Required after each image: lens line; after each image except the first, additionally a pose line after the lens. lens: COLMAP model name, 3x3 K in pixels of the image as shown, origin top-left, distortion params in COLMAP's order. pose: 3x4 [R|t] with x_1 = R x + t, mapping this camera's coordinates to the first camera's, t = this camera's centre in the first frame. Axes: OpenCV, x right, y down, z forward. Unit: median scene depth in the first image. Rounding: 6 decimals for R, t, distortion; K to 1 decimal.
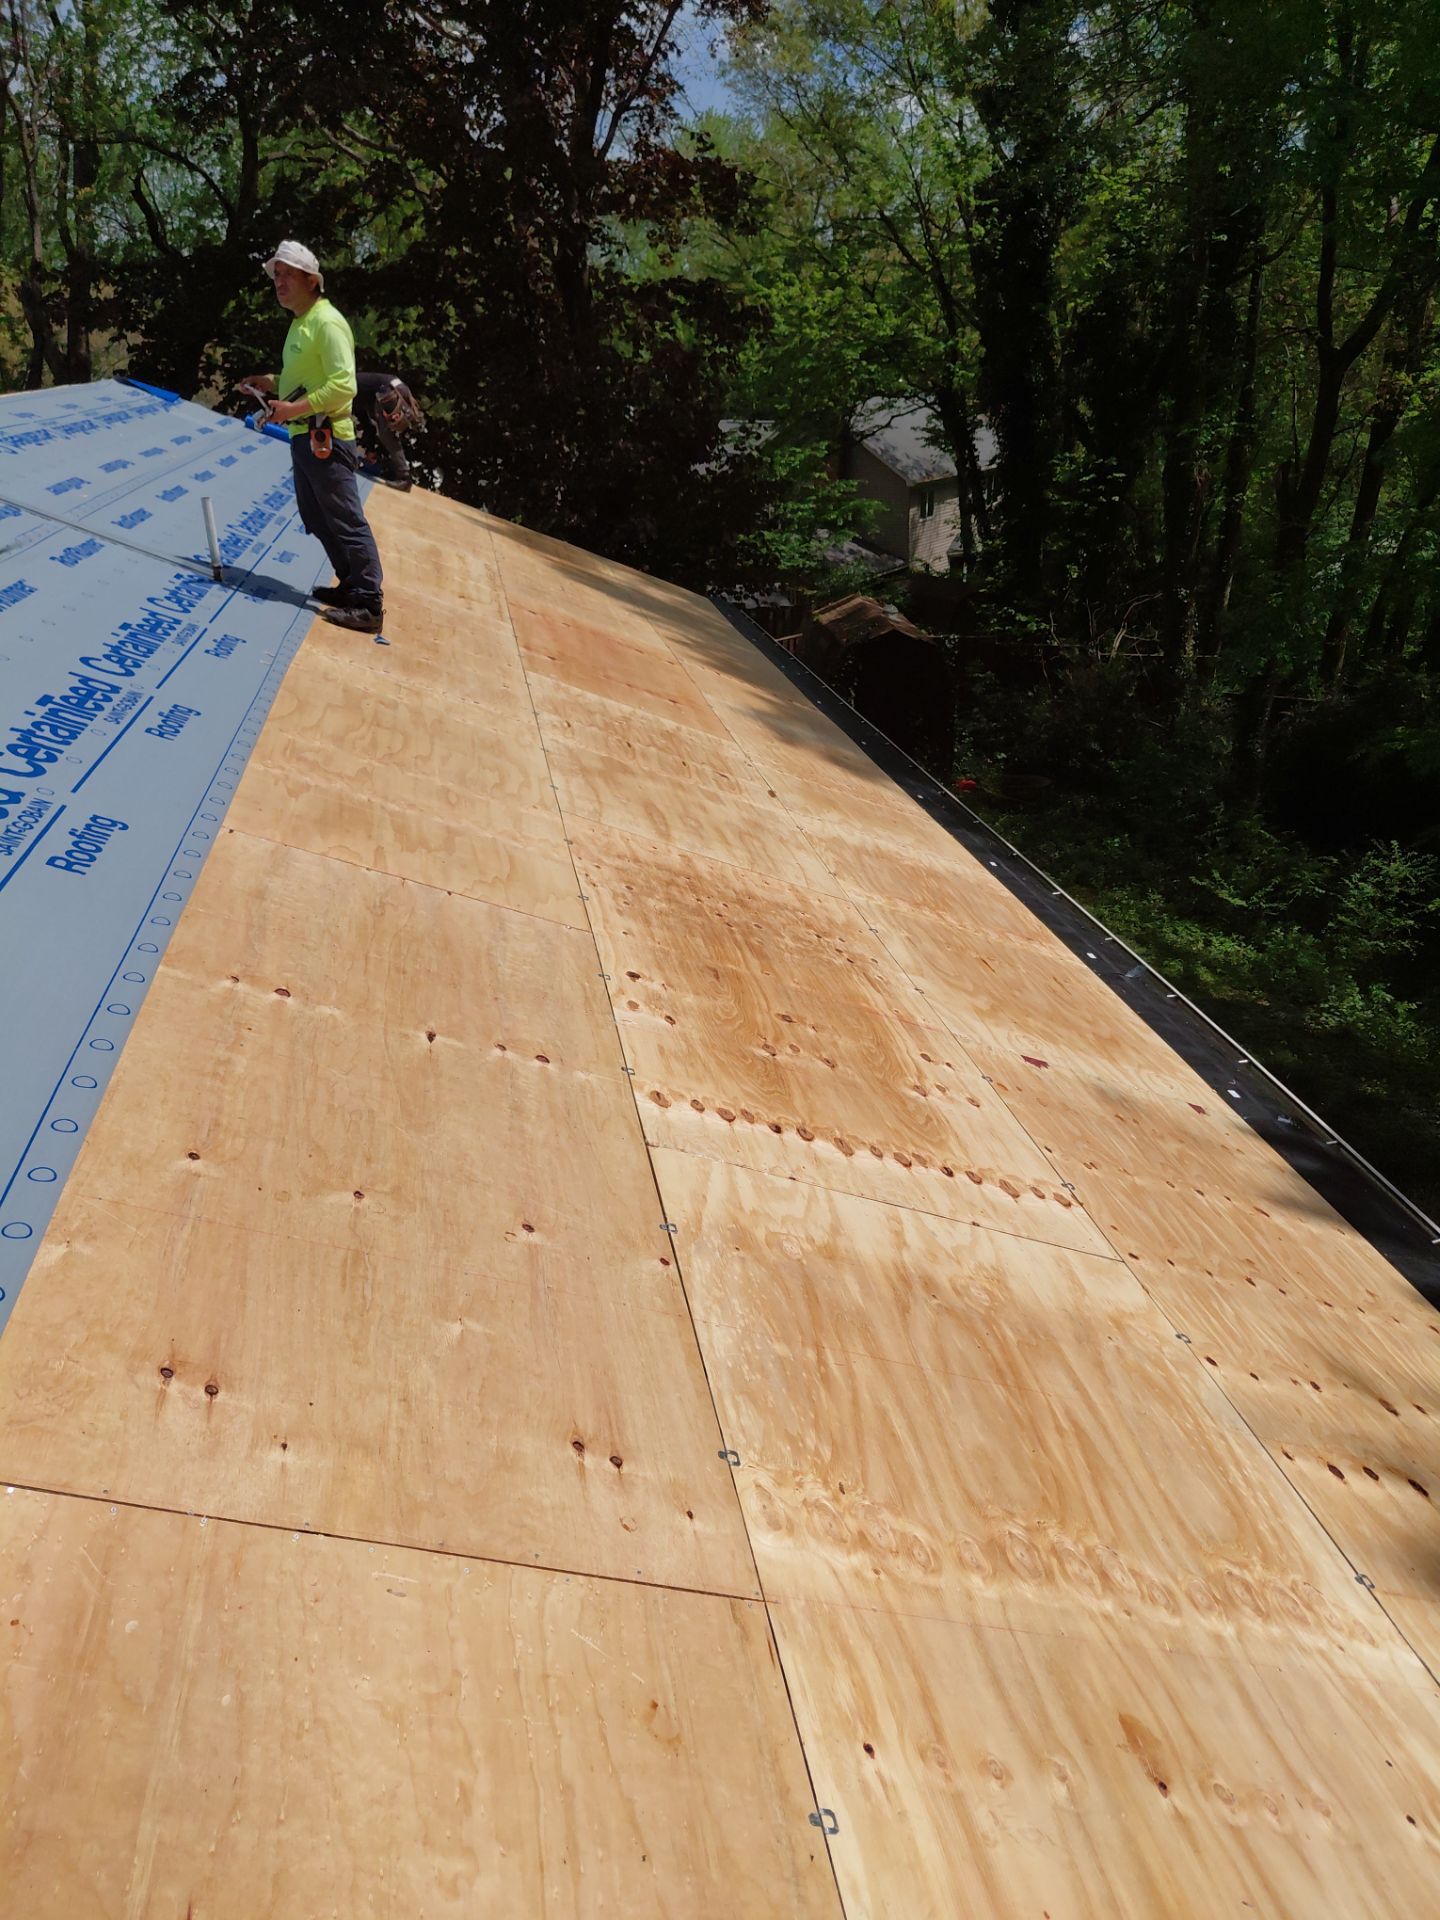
lens RADIAL K [[1410.5, 0, 728.5], [0, 1410.5, 972.4], [0, 0, 1]] dist [0.111353, -0.223266]
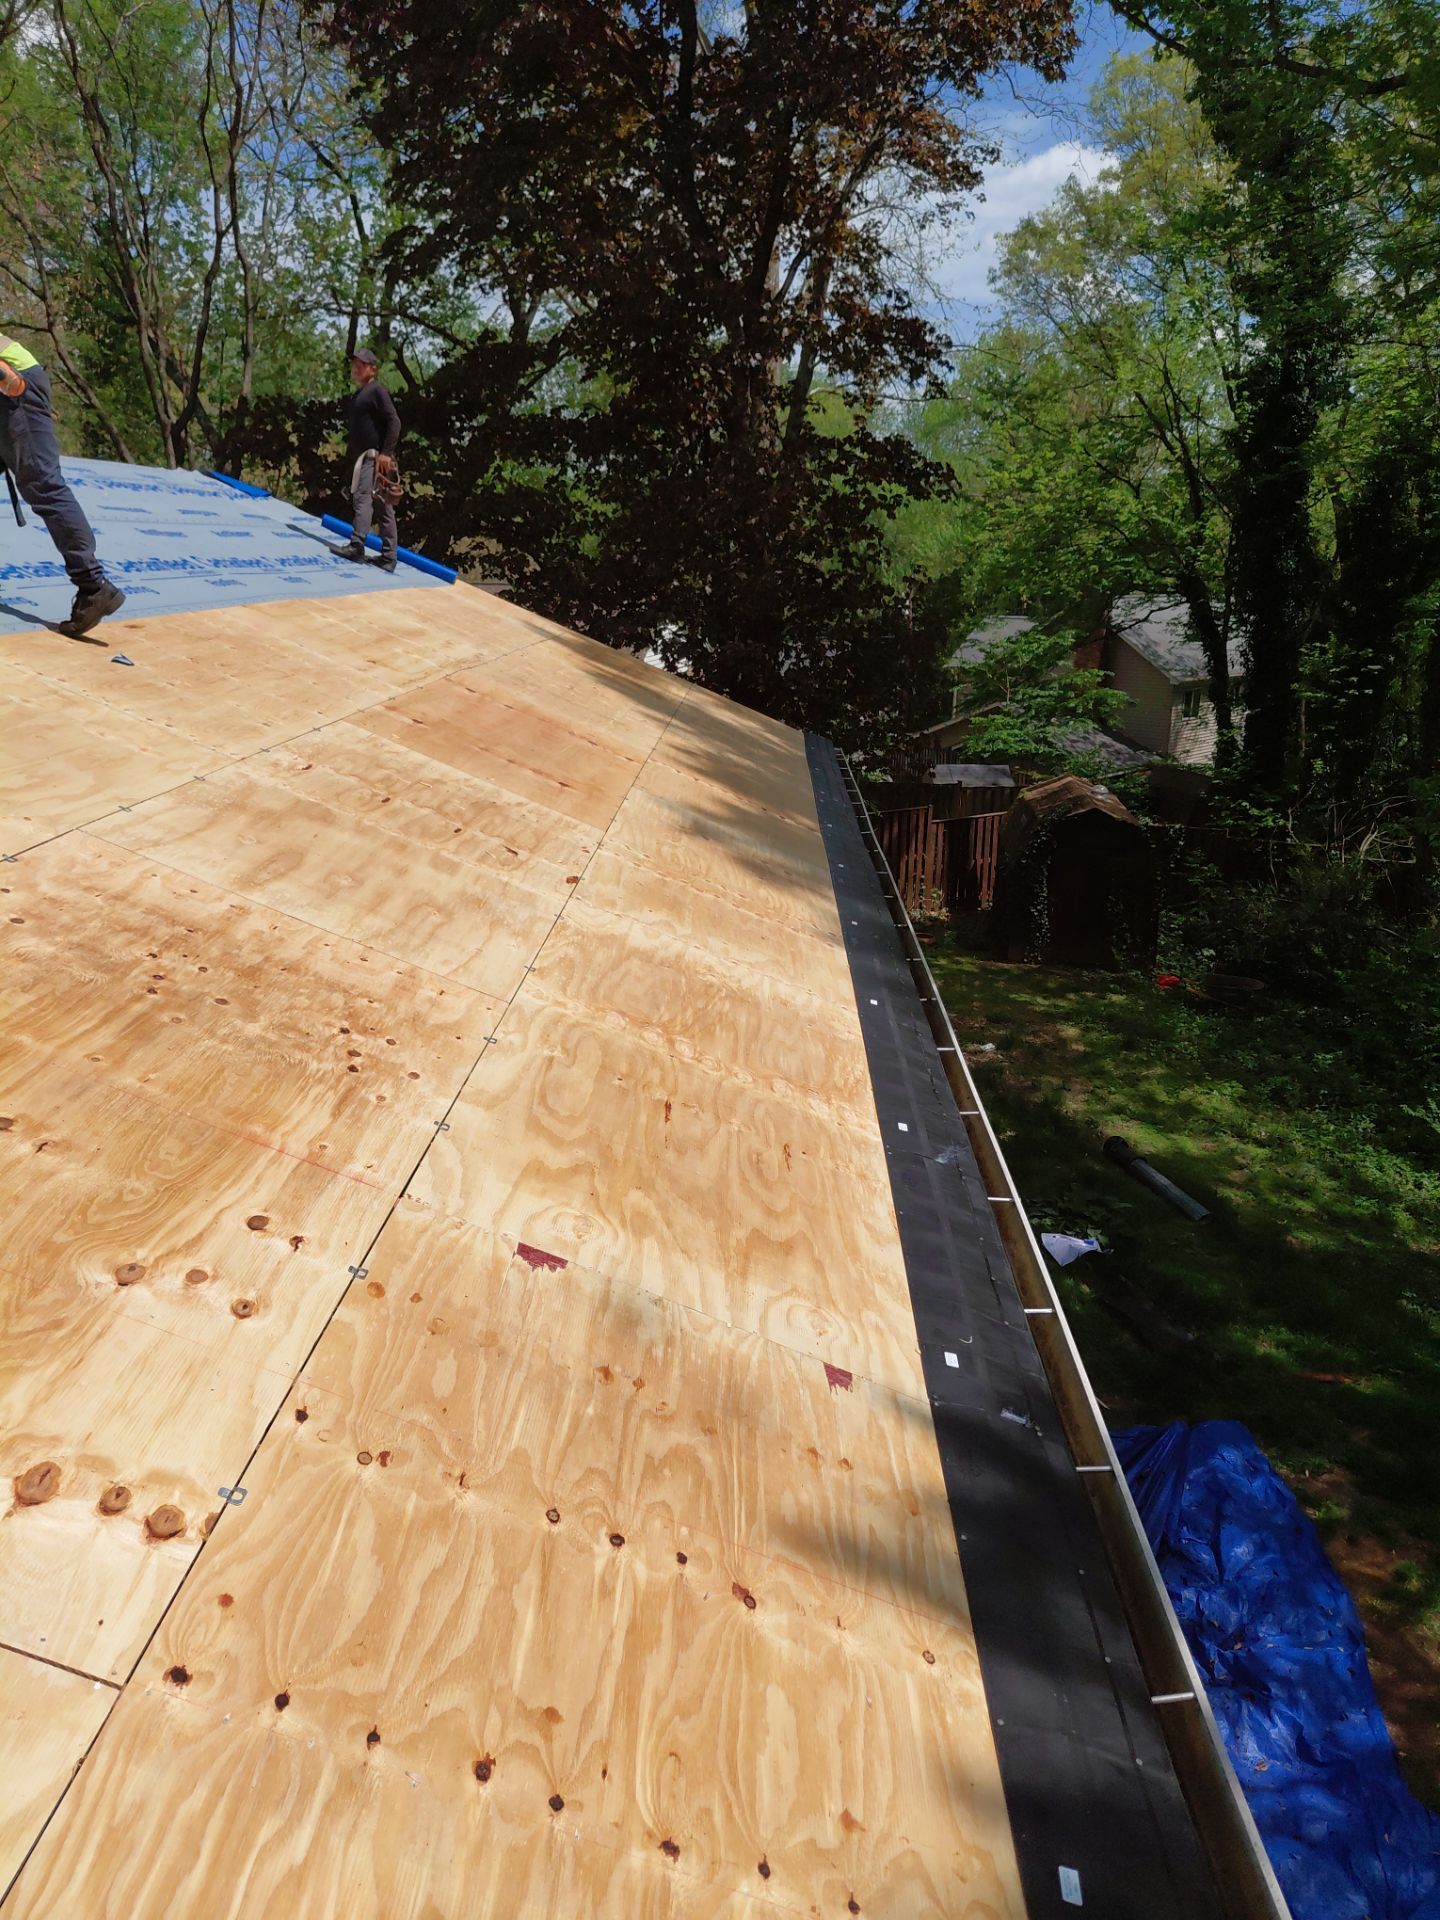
lens RADIAL K [[1410.7, 0, 720.9], [0, 1410.7, 936.6], [0, 0, 1]] dist [0.086095, -0.188625]
pose [[0.976882, 0.085815, -0.195801, 0.269530], [-0.114810, 0.983202, -0.141891, 0.003874], [0.180335, 0.161091, 0.970324, 0.279675]]
